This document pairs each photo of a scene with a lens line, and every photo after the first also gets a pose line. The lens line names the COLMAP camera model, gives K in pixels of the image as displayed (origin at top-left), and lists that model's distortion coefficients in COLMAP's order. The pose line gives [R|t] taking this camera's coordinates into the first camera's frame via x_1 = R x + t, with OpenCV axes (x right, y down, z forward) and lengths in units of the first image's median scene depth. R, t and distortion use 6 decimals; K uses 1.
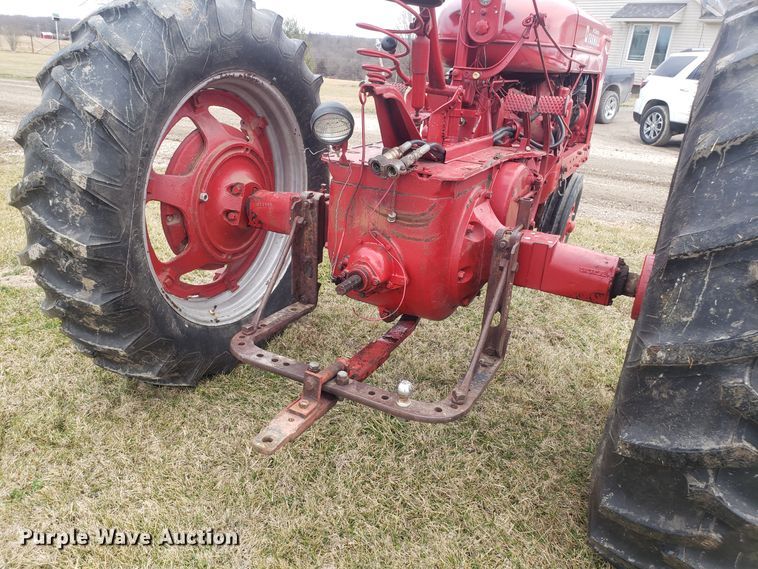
lens RADIAL K [[581.6, 0, 360.9], [0, 581.6, 284.9], [0, 0, 1]] dist [0.027994, -0.005726]
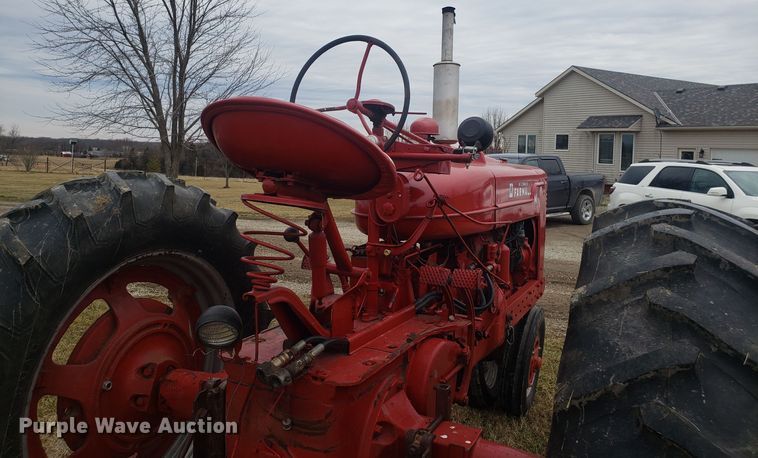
lens RADIAL K [[581.9, 0, 364.6], [0, 581.9, 184.3], [0, 0, 1]] dist [0.008585, 0.008714]
pose [[0.999288, -0.034124, 0.016075, 0.151898], [0.037534, 0.941870, -0.333875, -0.142497], [-0.003747, 0.334240, 0.942480, 0.019840]]
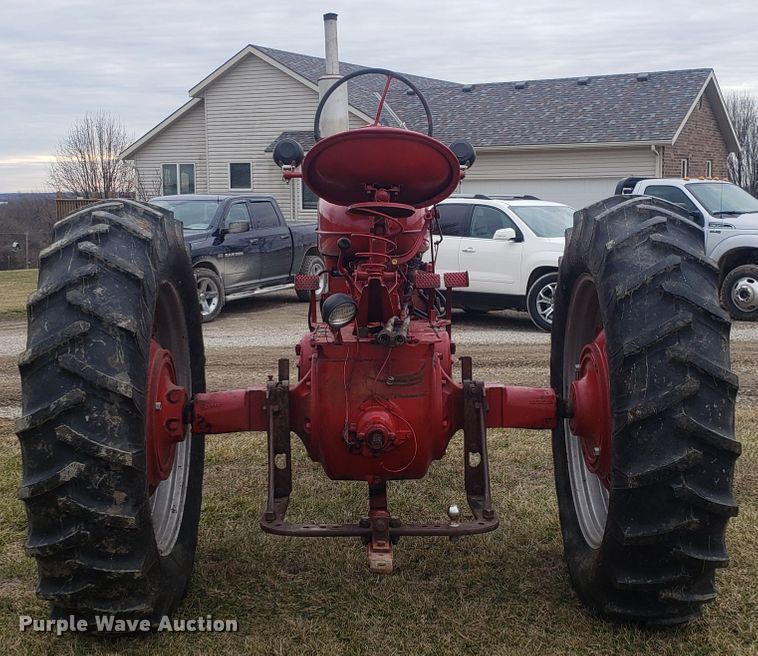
lens RADIAL K [[1034.0, 0, 379.2], [0, 1034.0, 305.9], [0, 0, 1]] dist [0.253380, -0.887502]
pose [[0.882688, -0.110778, 0.456717, -0.799906], [0.234154, 0.946273, -0.223023, 0.177733], [-0.407473, 0.303802, 0.861203, -0.739691]]
